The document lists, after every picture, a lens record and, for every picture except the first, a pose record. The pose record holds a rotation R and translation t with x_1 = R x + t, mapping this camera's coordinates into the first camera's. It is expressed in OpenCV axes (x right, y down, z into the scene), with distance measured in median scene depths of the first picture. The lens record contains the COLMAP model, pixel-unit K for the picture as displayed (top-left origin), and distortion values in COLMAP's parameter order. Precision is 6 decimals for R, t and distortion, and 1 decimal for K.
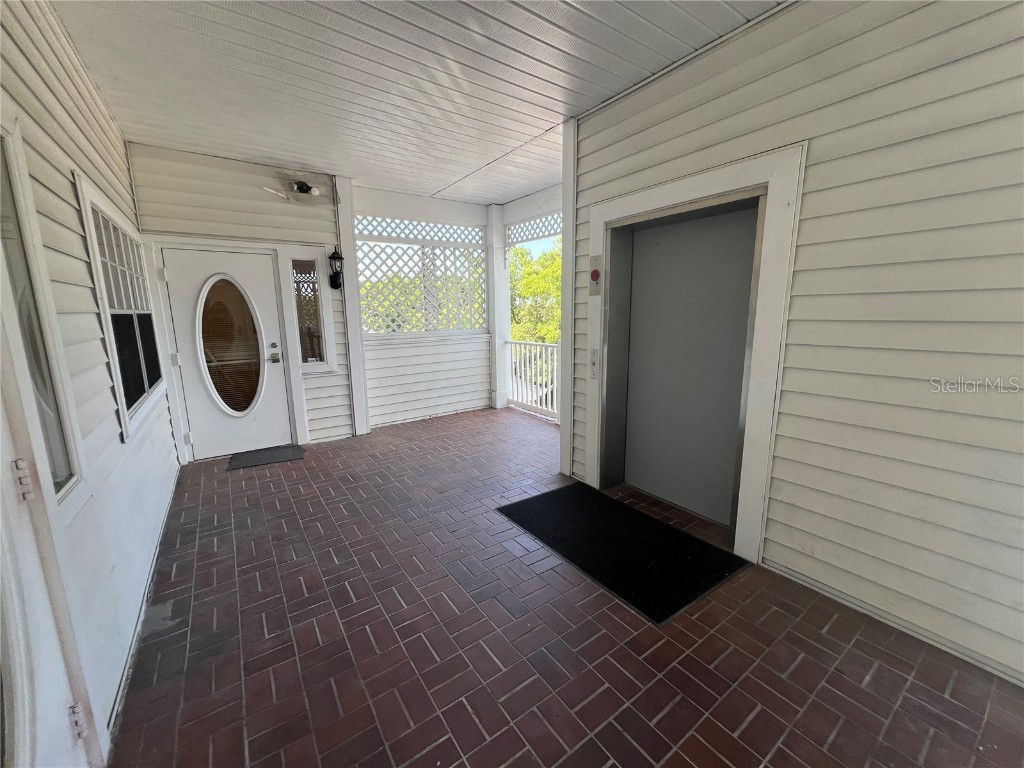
lens RADIAL K [[407.6, 0, 510.9], [0, 407.6, 380.4], [0, 0, 1]] dist [-0.001695, 0.000632]
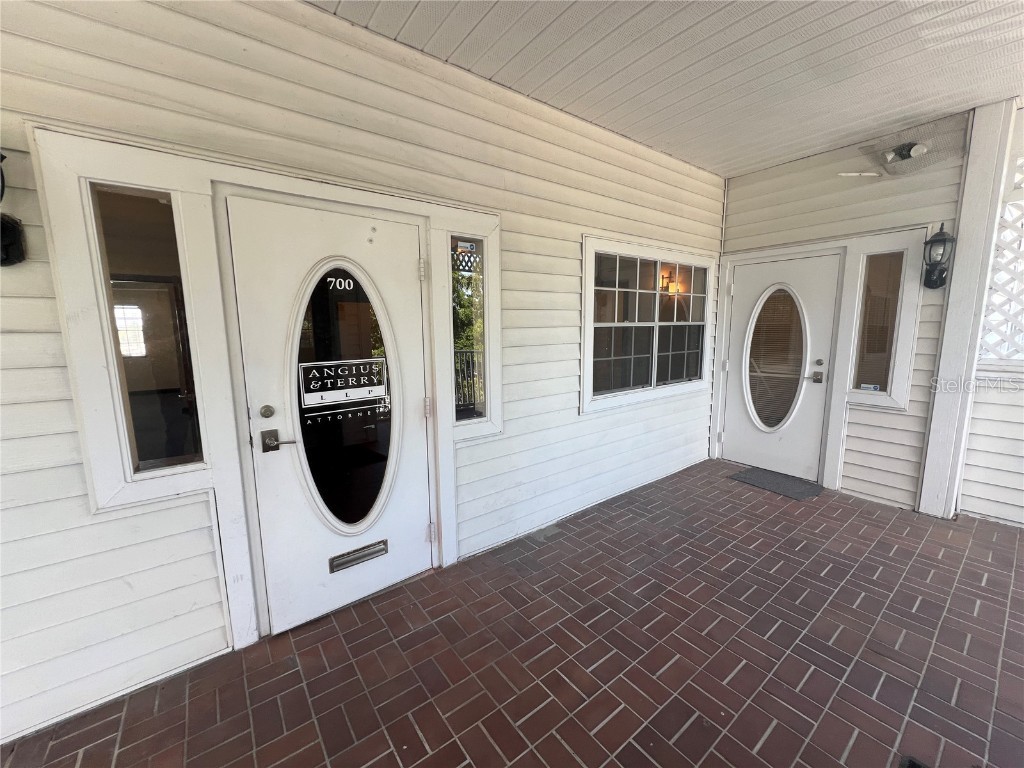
lens RADIAL K [[407.6, 0, 511.5], [0, 407.6, 380.3], [0, 0, 1]] dist [-0.001695, 0.000632]
pose [[0.042478, 0.145842, -0.988395, 0.236720], [-0.157897, 0.977836, 0.137498, -0.065988], [0.986542, 0.150224, 0.064565, 0.327692]]
